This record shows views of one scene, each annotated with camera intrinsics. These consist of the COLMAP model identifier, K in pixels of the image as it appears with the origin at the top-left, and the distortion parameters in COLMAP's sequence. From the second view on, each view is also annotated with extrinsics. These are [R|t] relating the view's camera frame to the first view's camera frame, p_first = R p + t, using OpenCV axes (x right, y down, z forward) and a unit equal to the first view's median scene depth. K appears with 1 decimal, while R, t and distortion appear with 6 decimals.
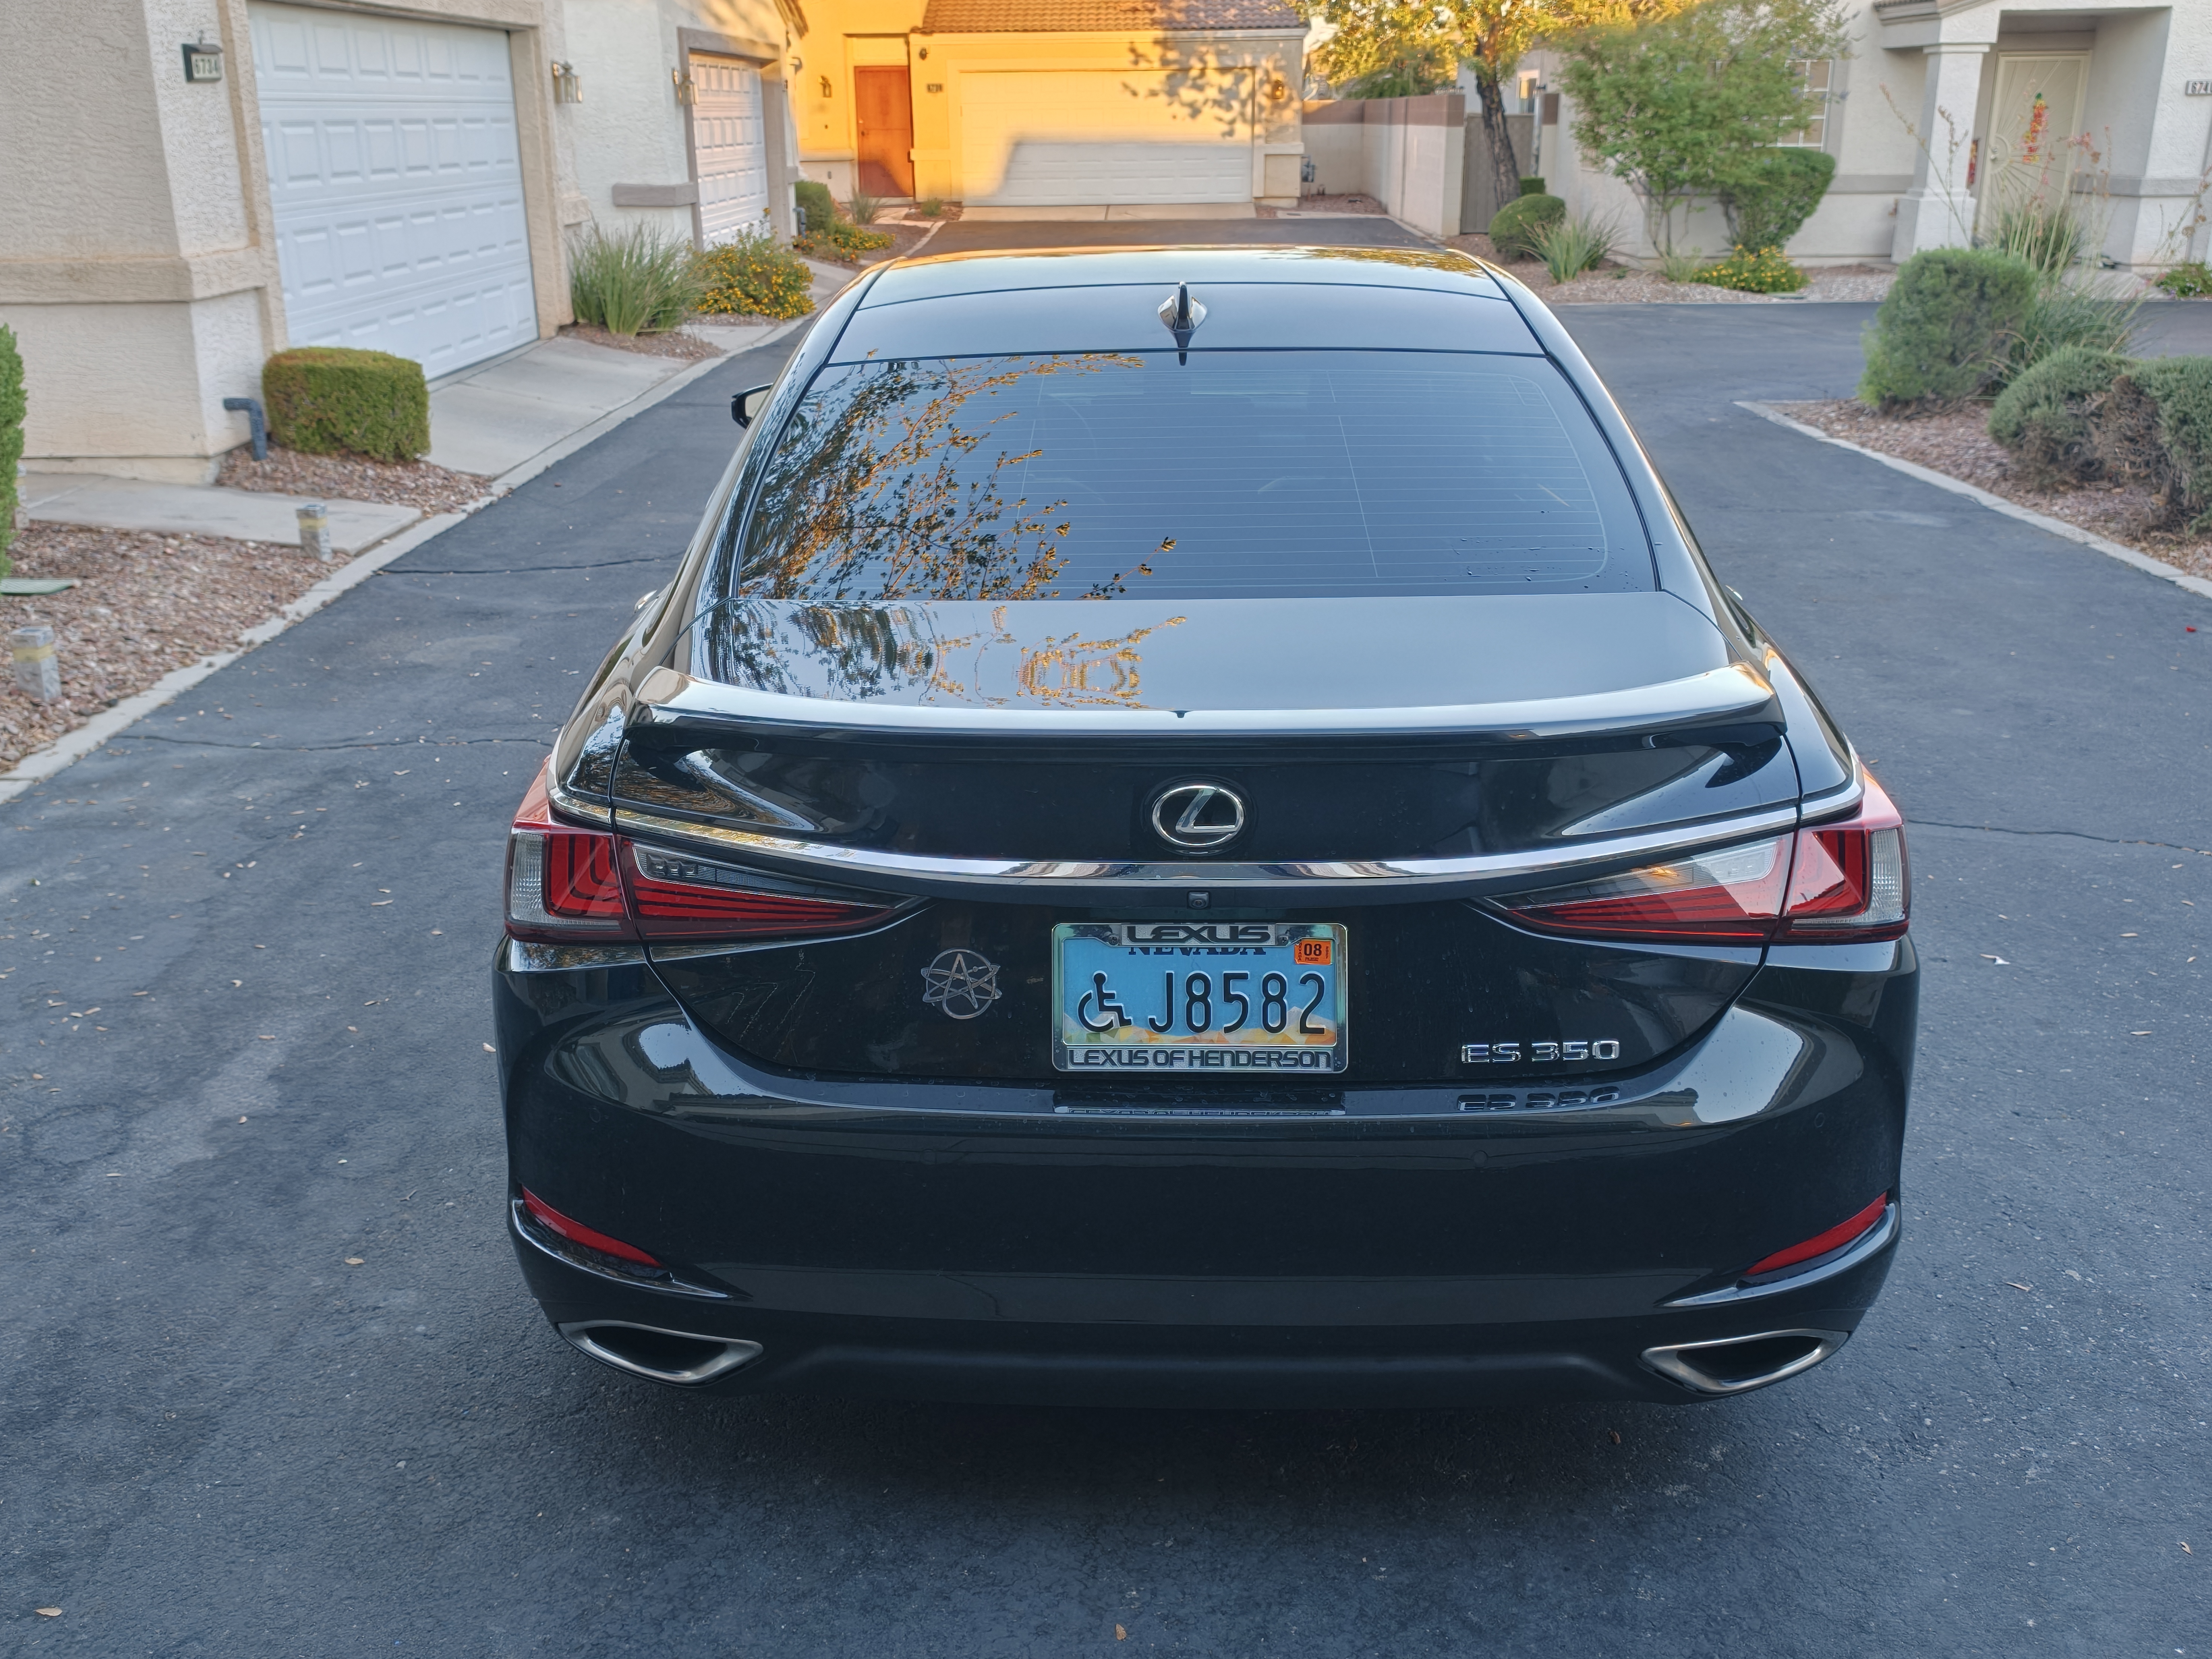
lens RADIAL K [[2028.5, 0, 1077.8], [0, 2028.5, 854.1], [0, 0, 1]] dist [-0.030830, 0.022926]
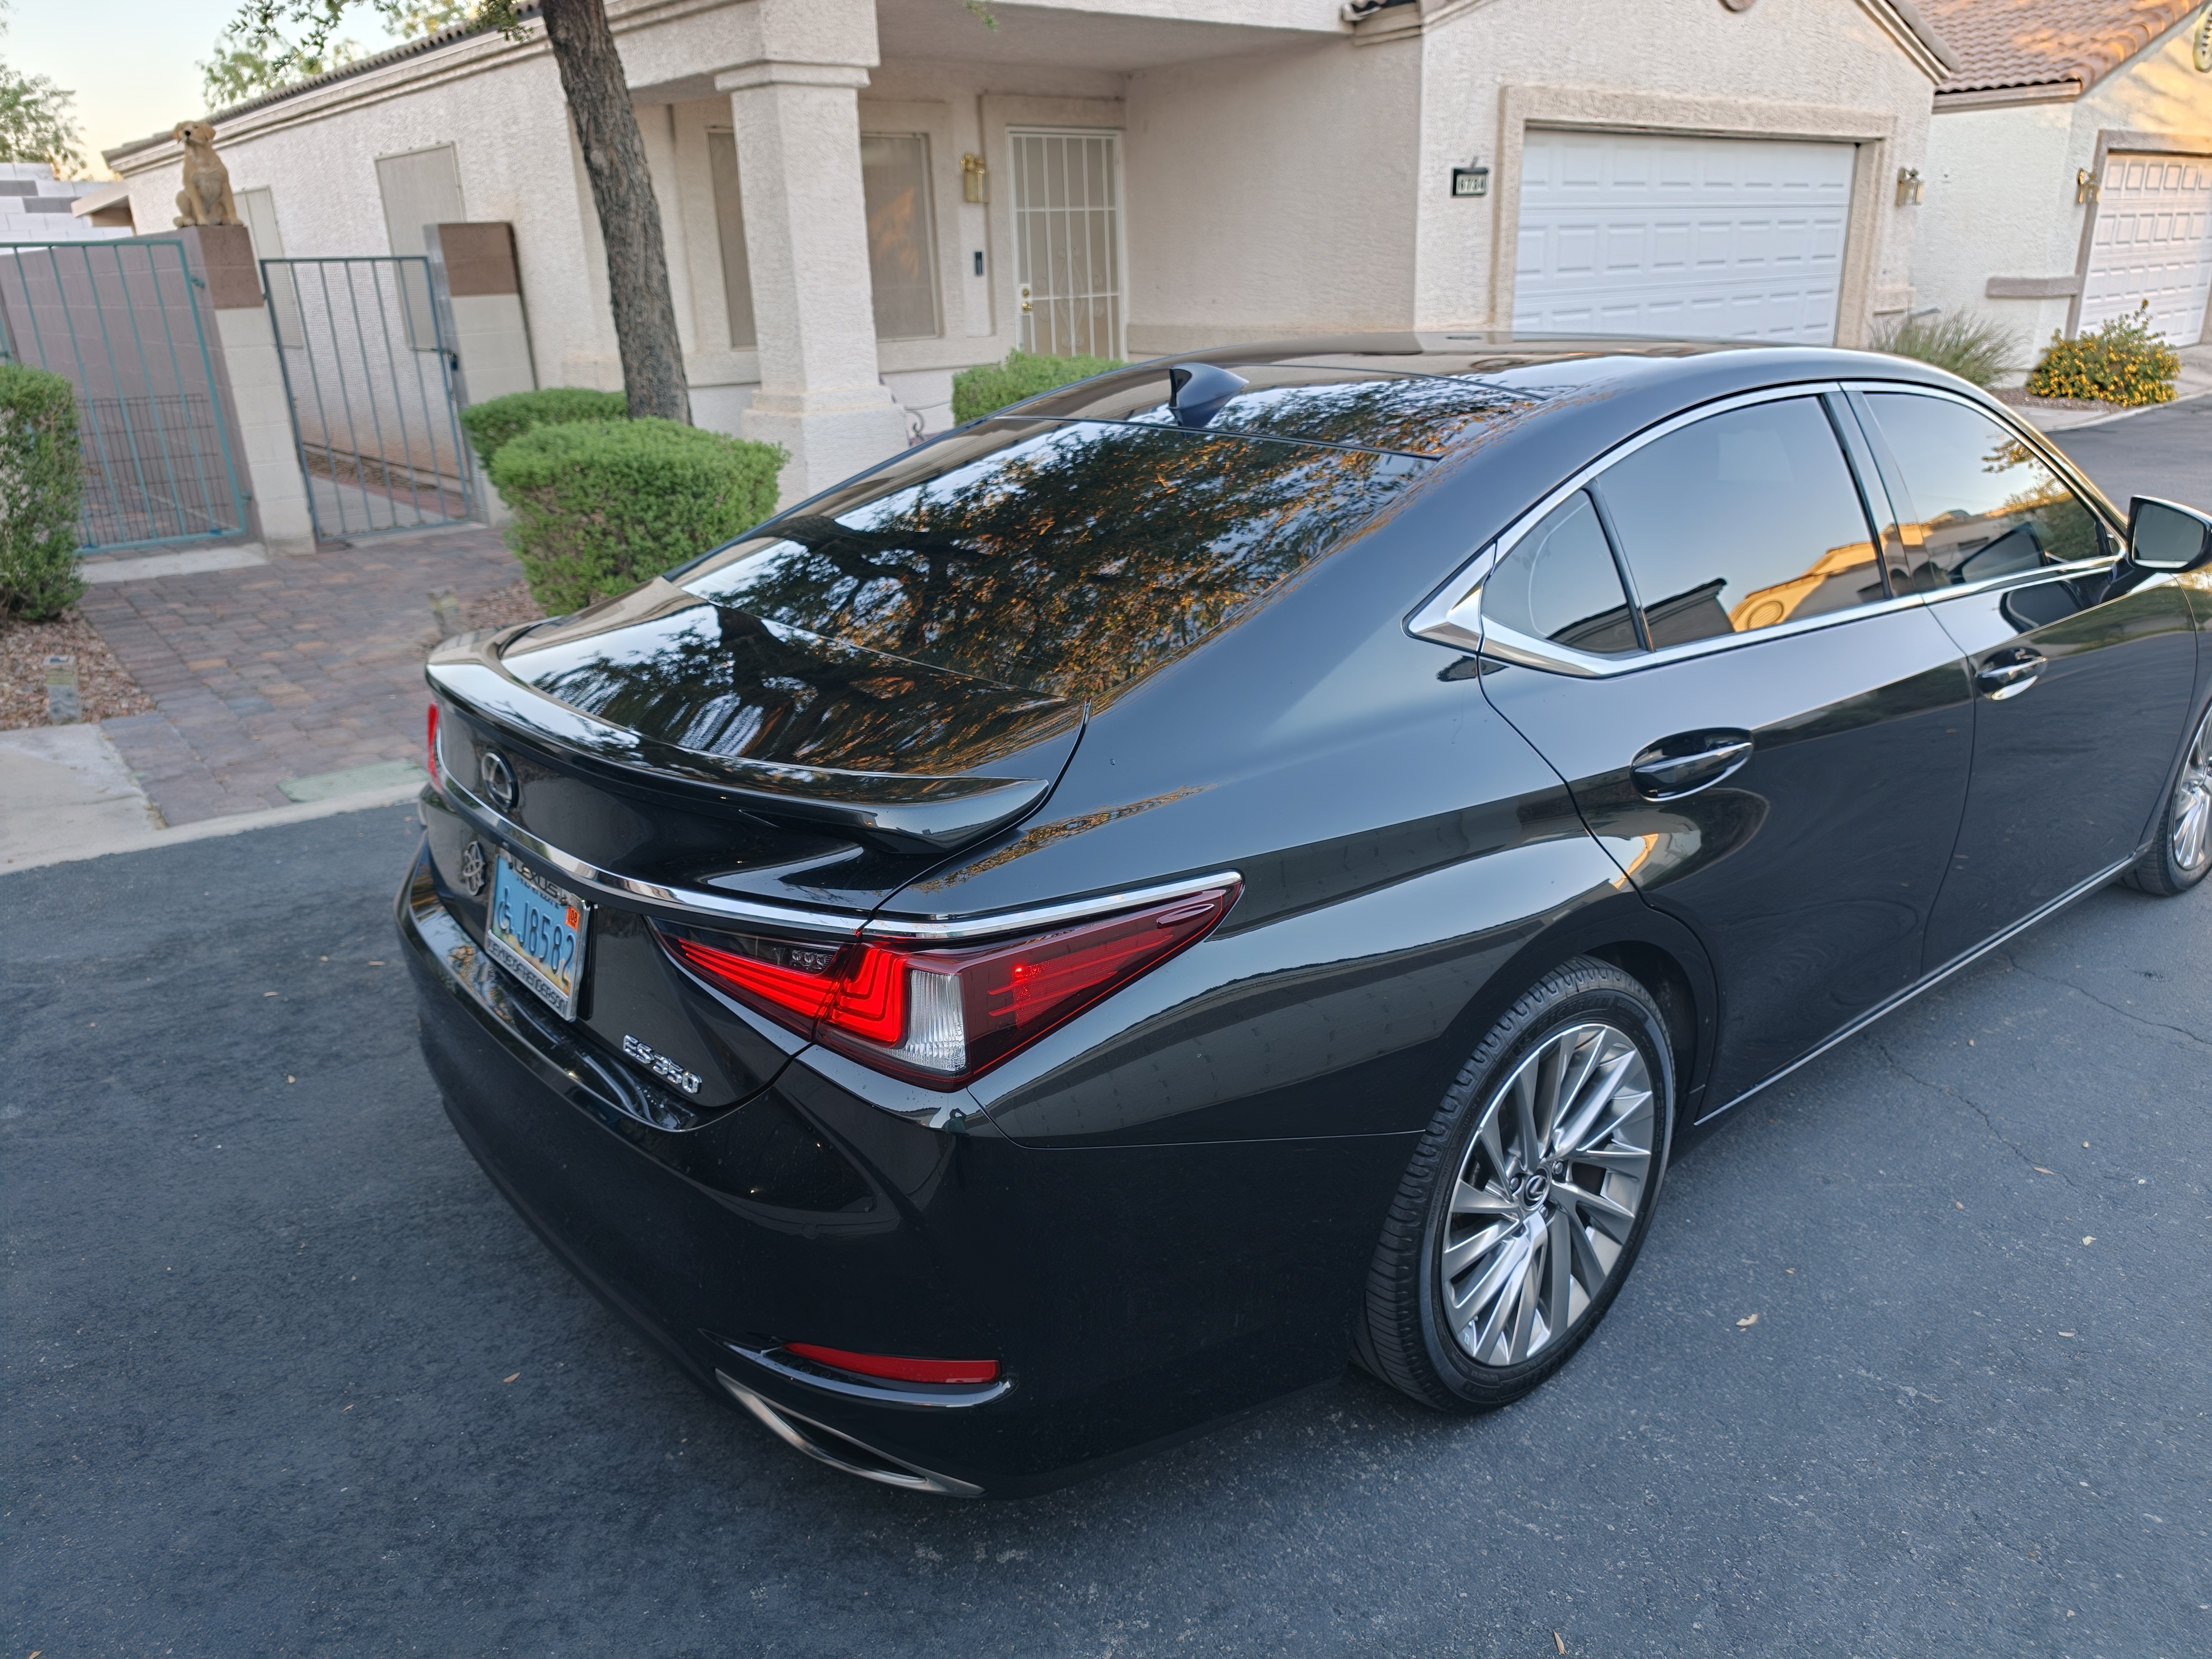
lens RADIAL K [[1585.5, 0, 1106.0], [0, 1585.5, 829.5], [0, 0, 1]] dist [-0.012700, 0.000684]
pose [[0.667800, 0.240655, -0.704364, 0.439194], [-0.231080, 0.966564, 0.111155, -0.075927], [0.707563, 0.088535, 0.701082, 0.253502]]
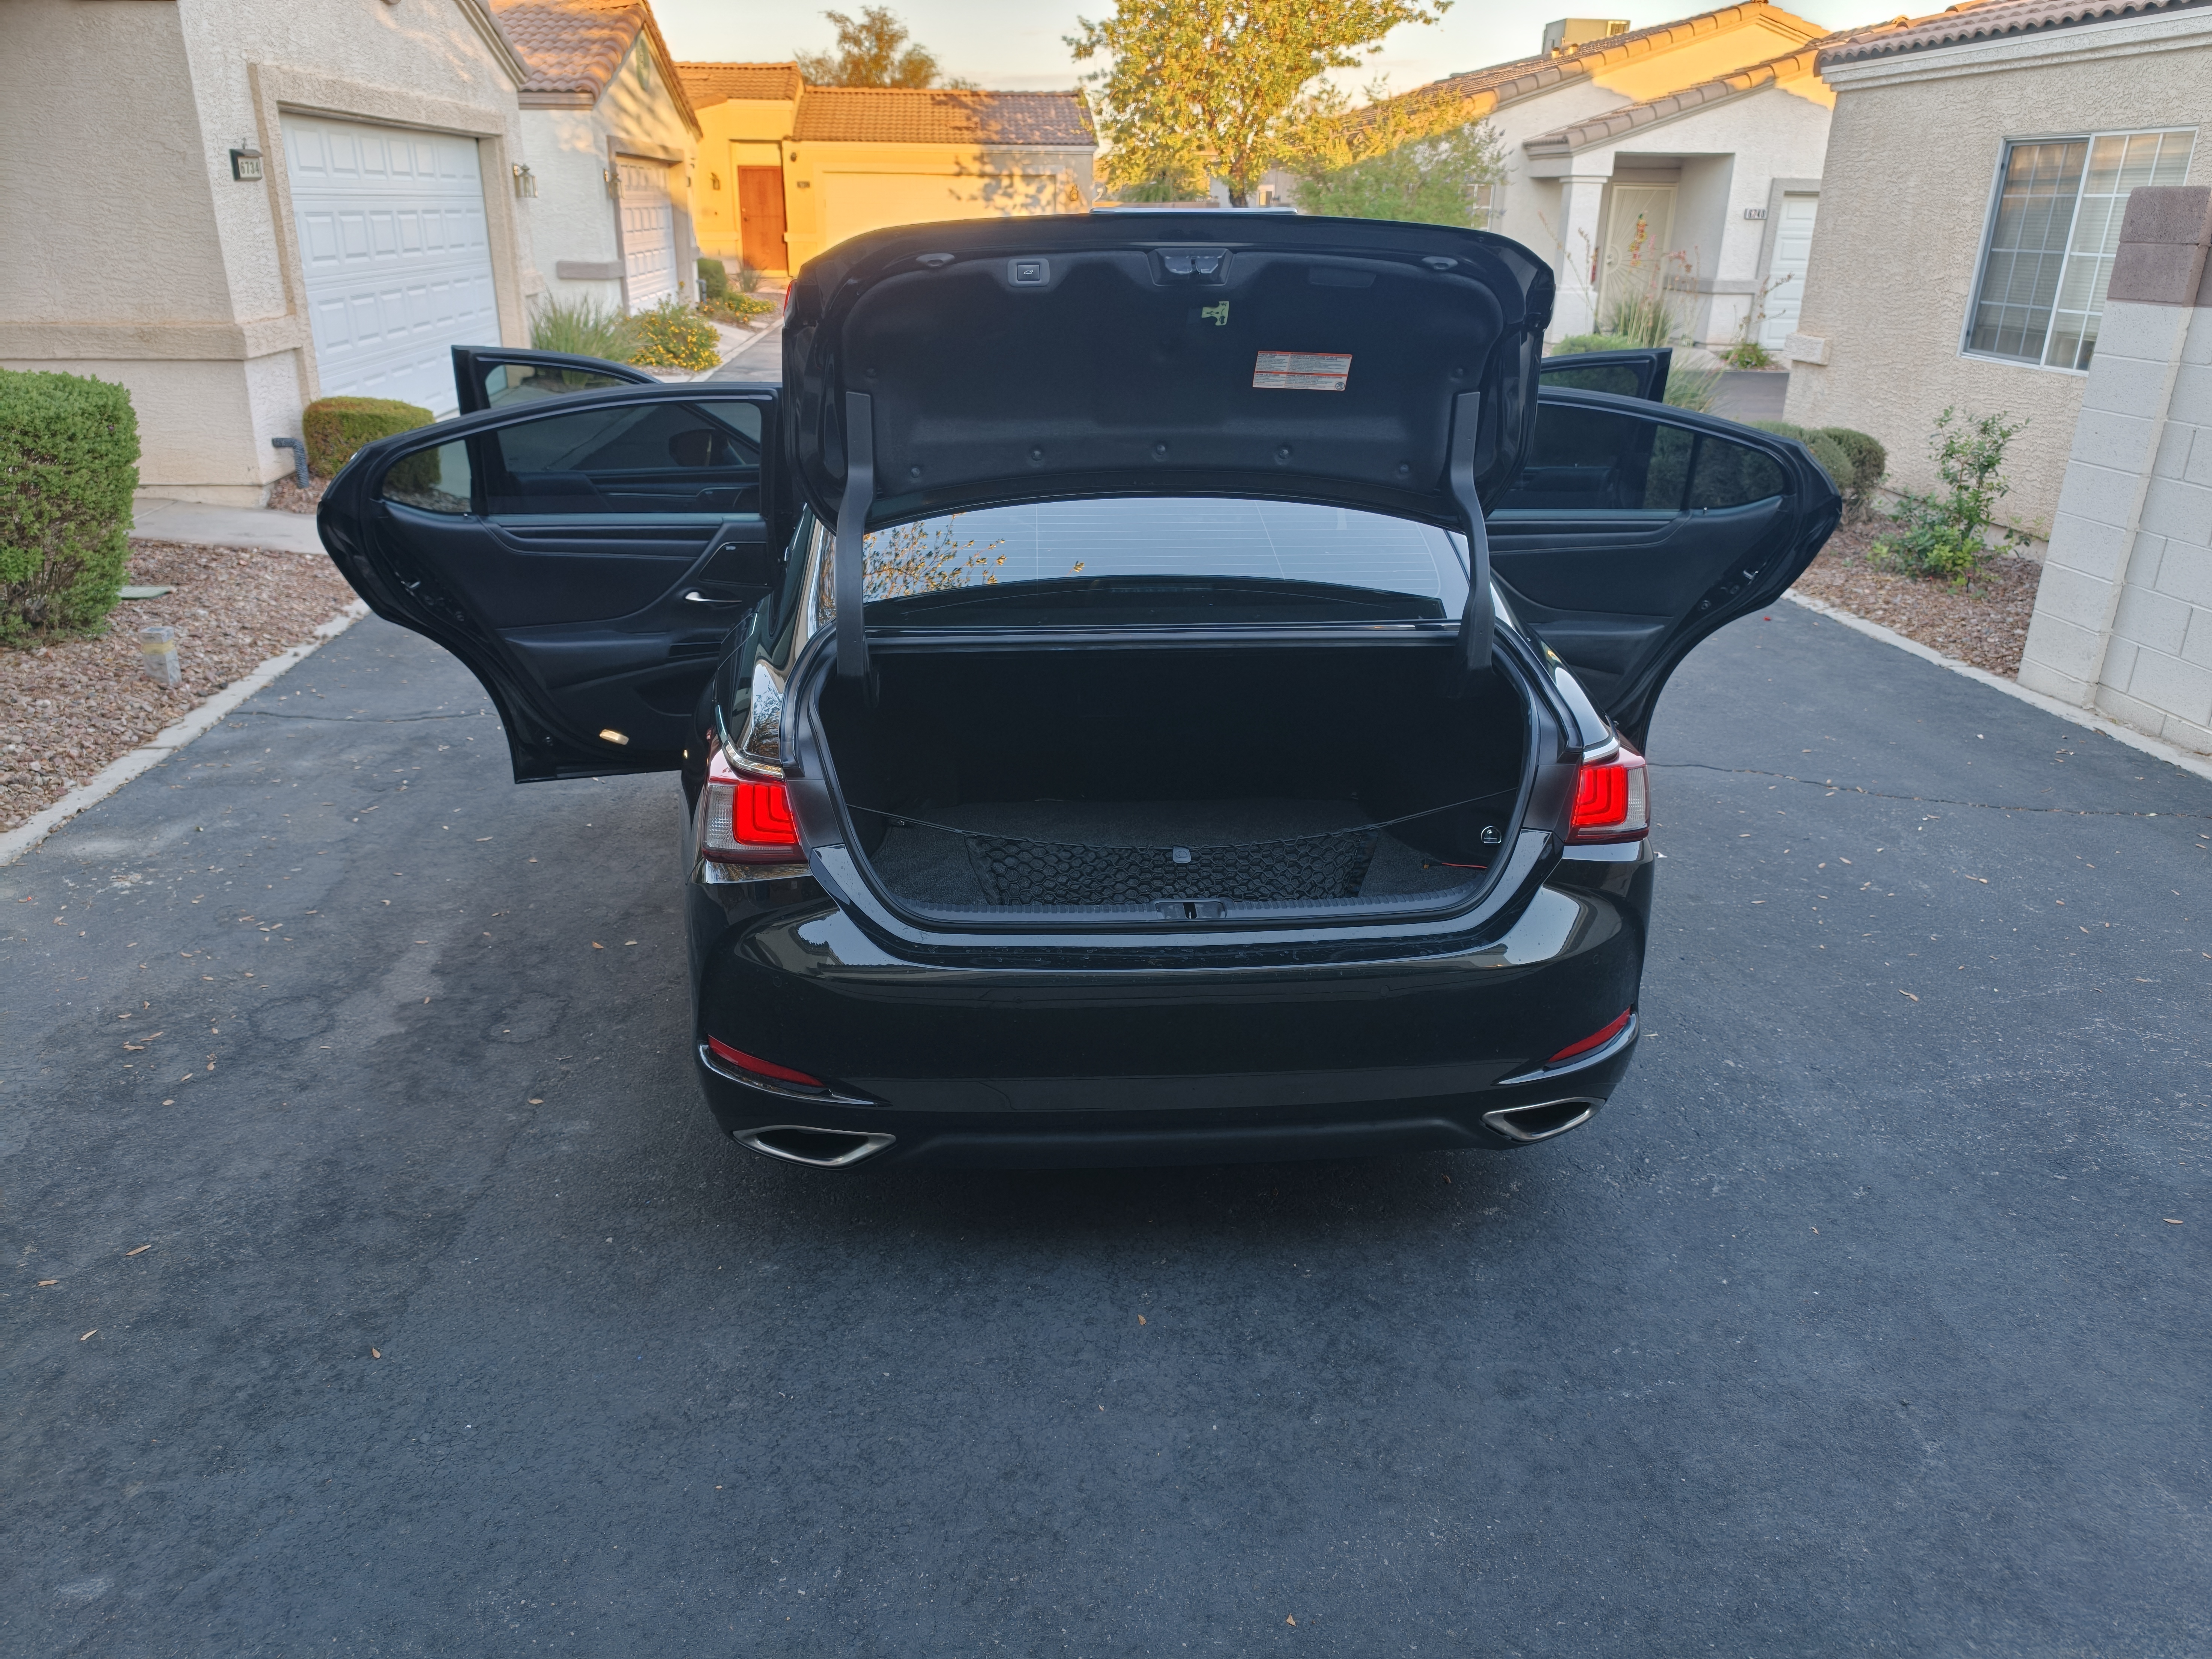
lens RADIAL K [[1585.5, 0, 1106.0], [0, 1585.5, 829.5], [0, 0, 1]] dist [-0.012700, 0.000684]
pose [[0.992268, -0.020527, 0.122406, -0.067970], [0.017389, 0.999494, 0.026651, -0.002336], [-0.122891, -0.024316, 0.992122, -0.067029]]
